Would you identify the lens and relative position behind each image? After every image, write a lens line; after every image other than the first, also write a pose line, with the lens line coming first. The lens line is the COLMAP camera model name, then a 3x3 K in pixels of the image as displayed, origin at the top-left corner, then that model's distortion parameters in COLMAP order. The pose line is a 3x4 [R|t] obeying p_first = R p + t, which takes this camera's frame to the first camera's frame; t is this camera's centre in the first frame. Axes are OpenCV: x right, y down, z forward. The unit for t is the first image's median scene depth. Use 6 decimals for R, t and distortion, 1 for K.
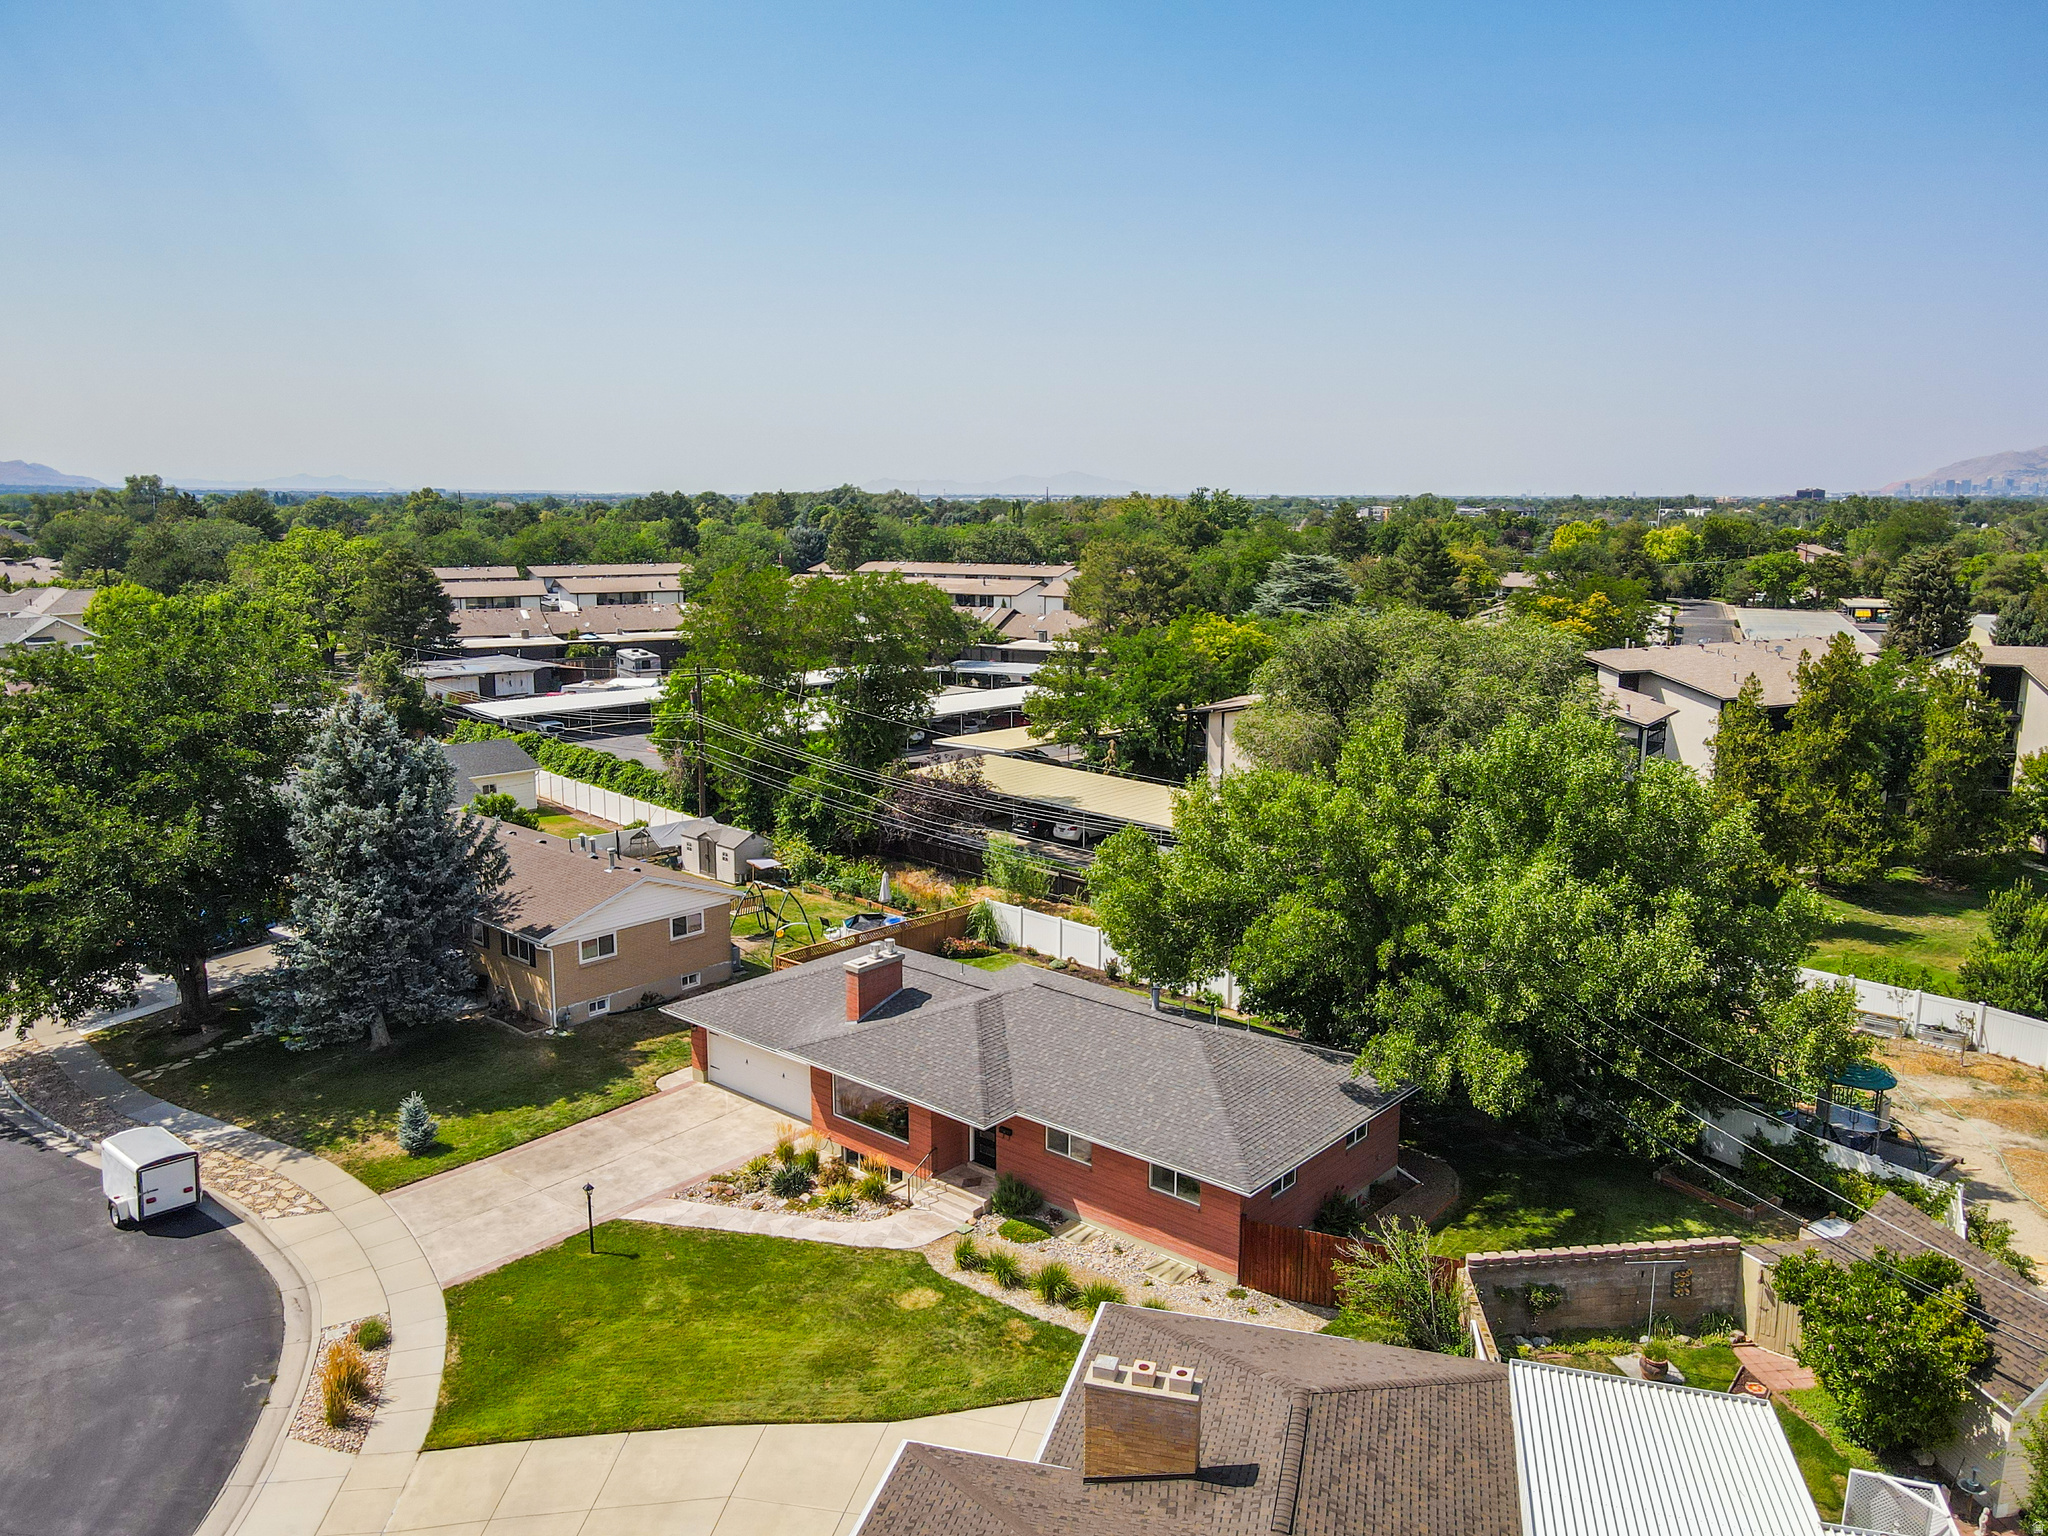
lens RADIAL K [[1504.3, 0, 1008.9], [0, 1504.3, 766.1], [0, 0, 1]] dist [0.012515, 0.001023]
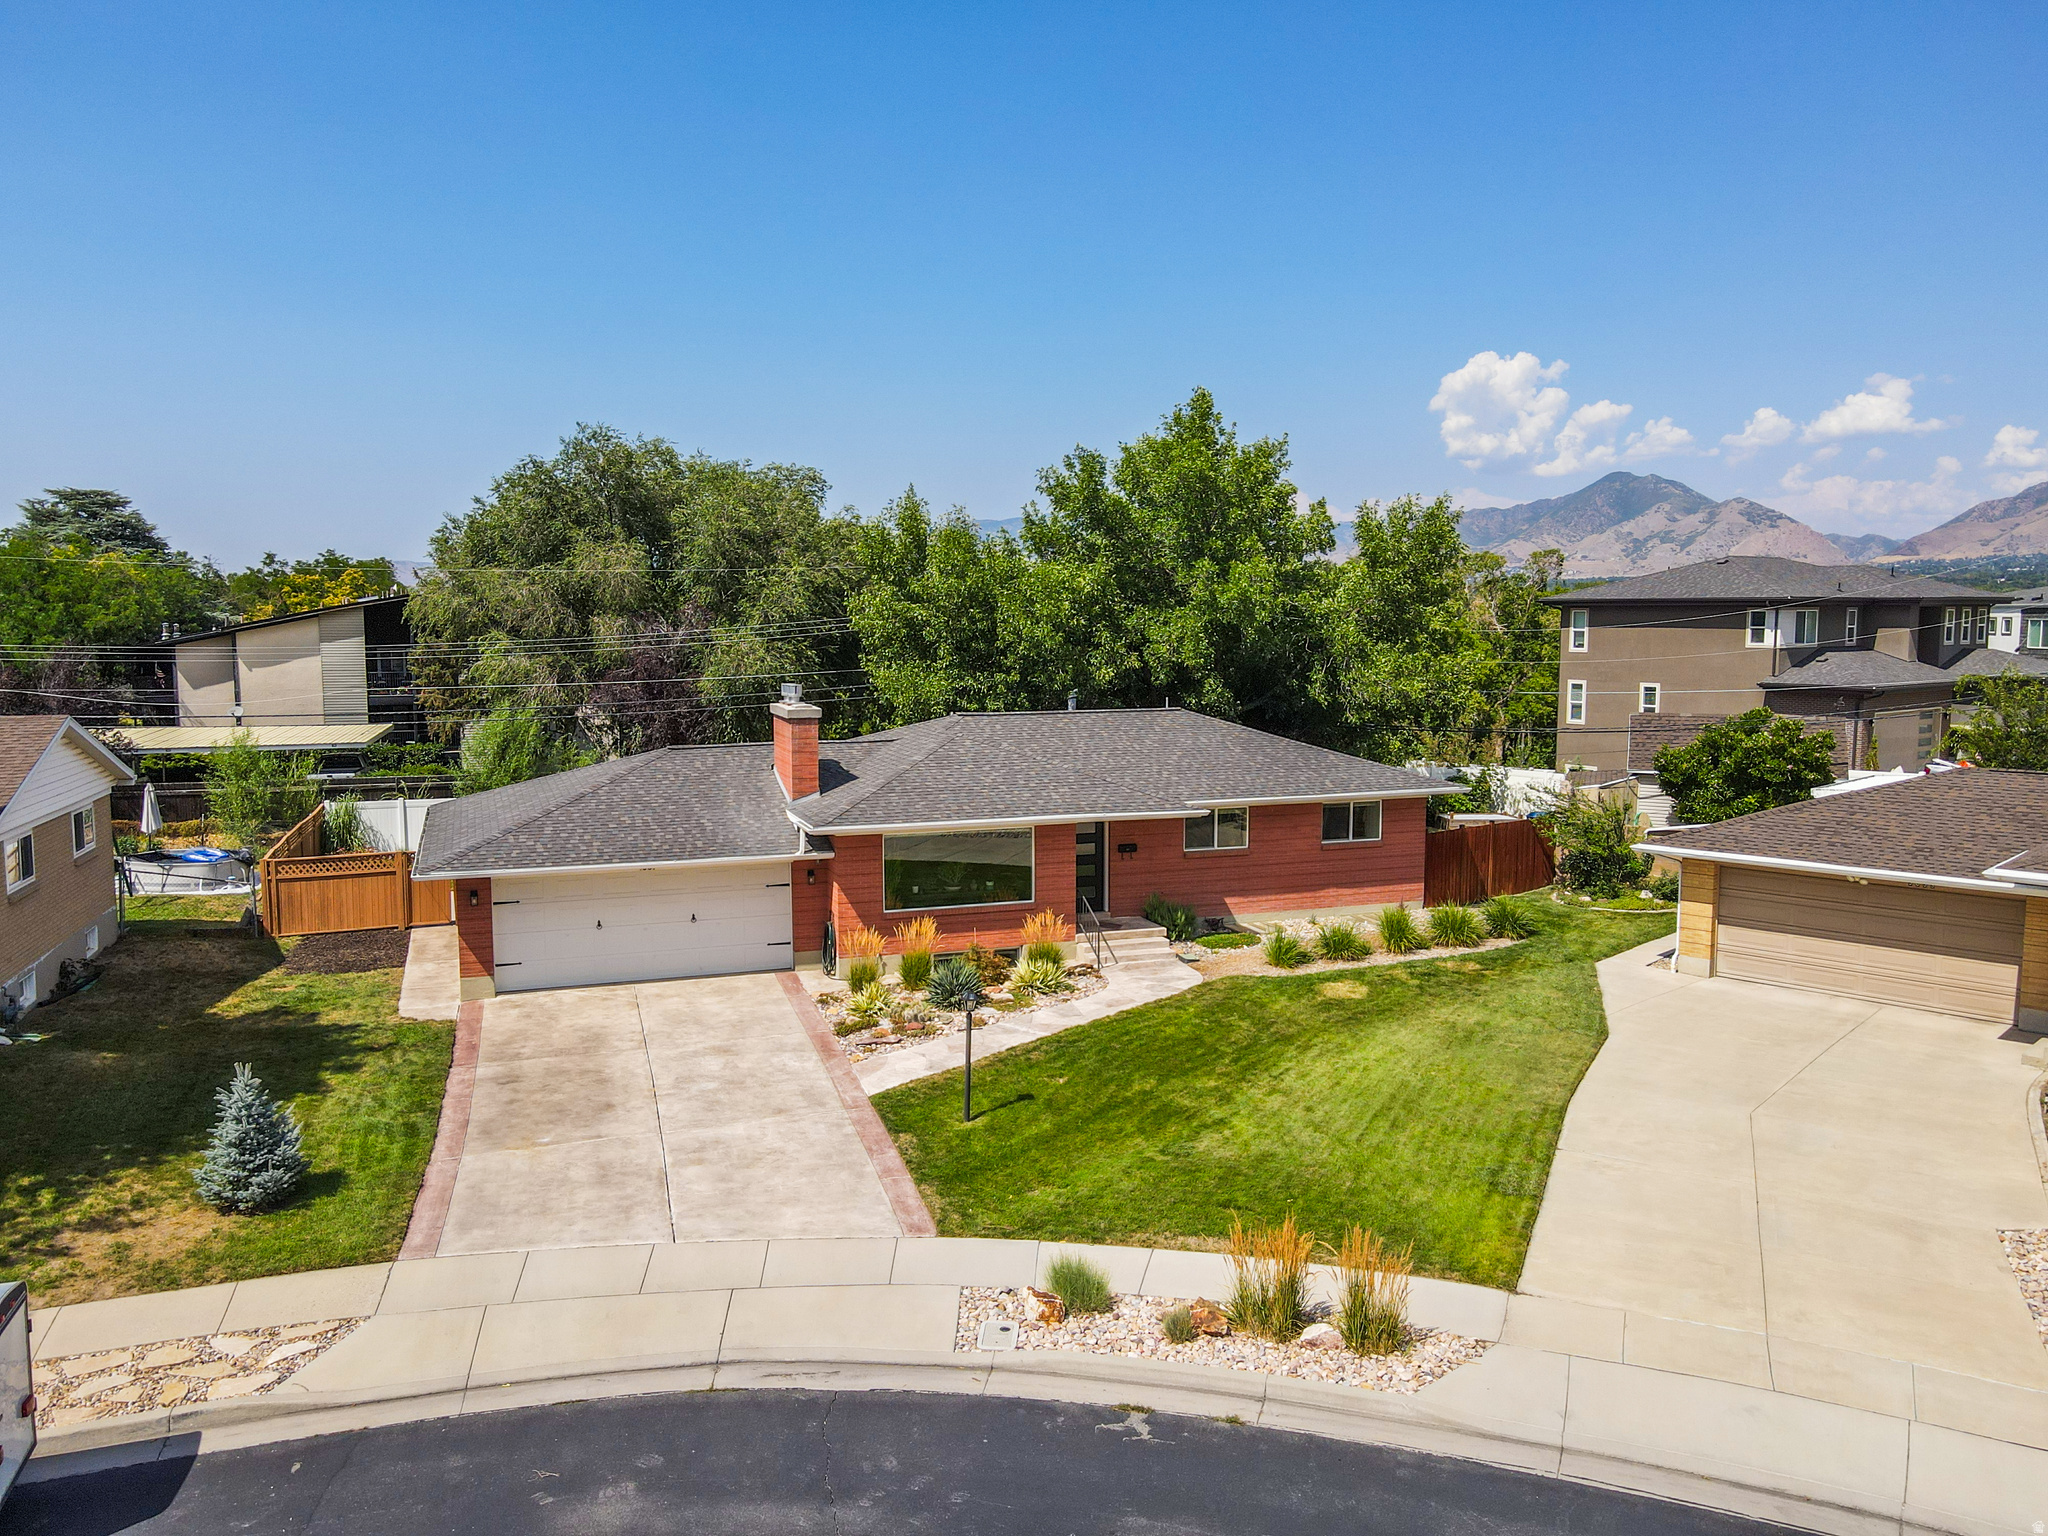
lens RADIAL K [[1504.3, 0, 1008.9], [0, 1504.3, 766.1], [0, 0, 1]] dist [0.012515, 0.001023]
pose [[0.494069, -0.090998, 0.864647, -0.709787], [0.159545, 0.987109, 0.012720, 0.180926], [-0.854658, 0.131666, 0.502218, 0.660934]]
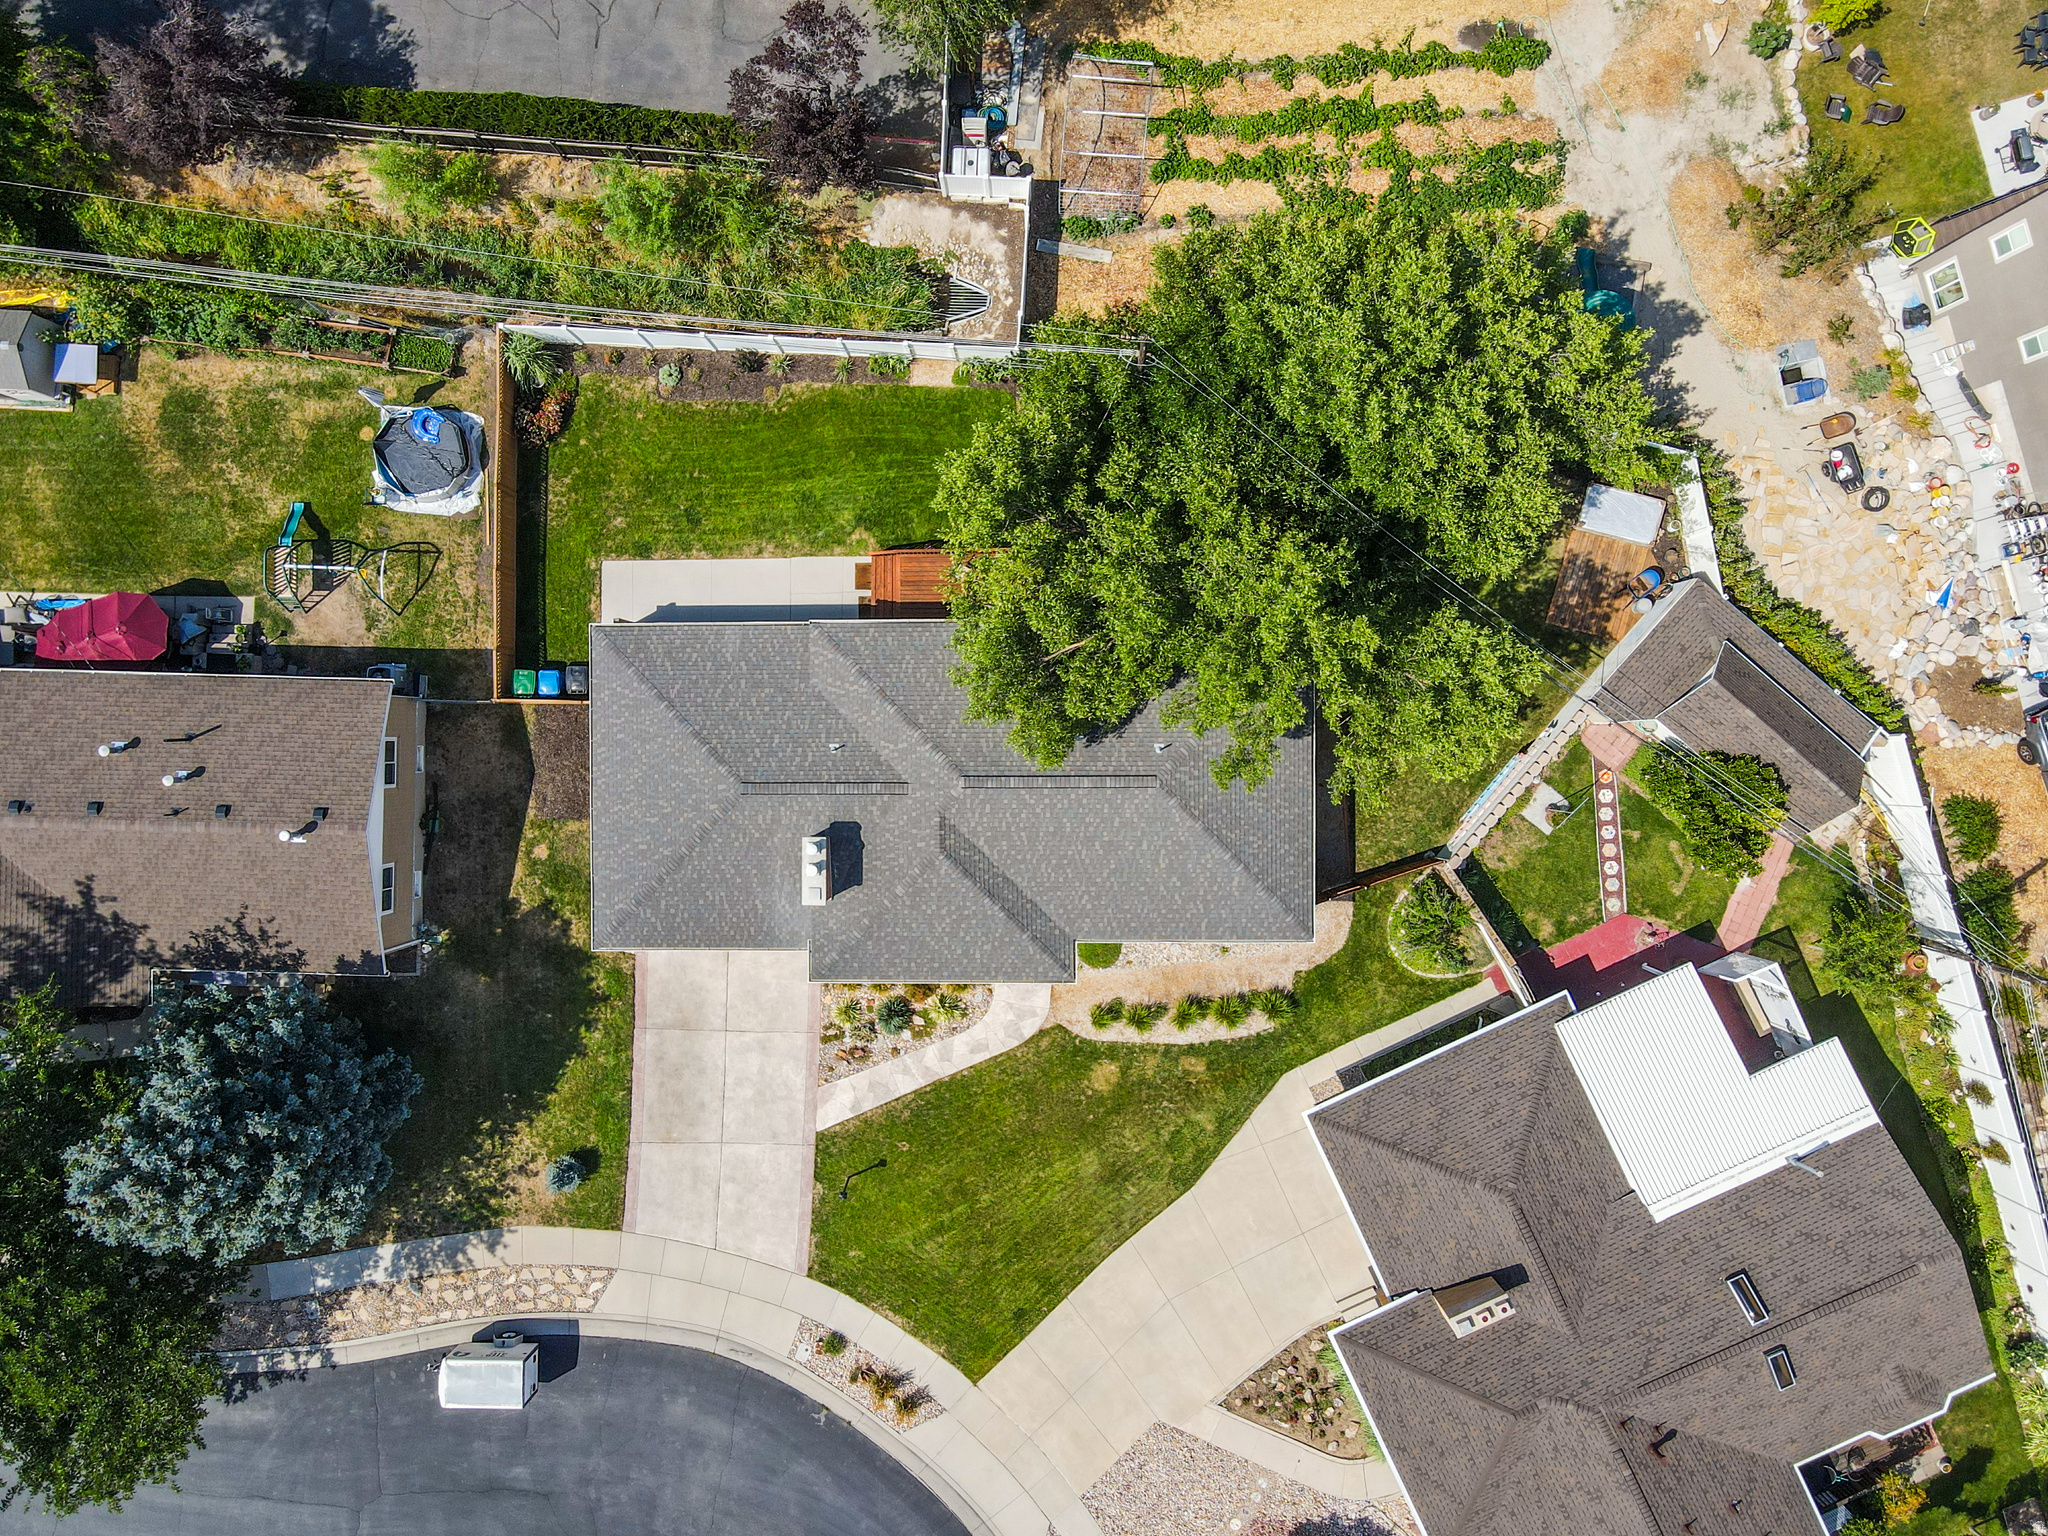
lens RADIAL K [[1504.3, 0, 1008.9], [0, 1504.3, 766.1], [0, 0, 1]] dist [0.012515, 0.001023]
pose [[0.755602, -0.654295, -0.031049, 0.089199], [0.145406, 0.121324, 0.981905, -0.912587], [-0.638688, -0.746444, 0.186811, 0.897440]]
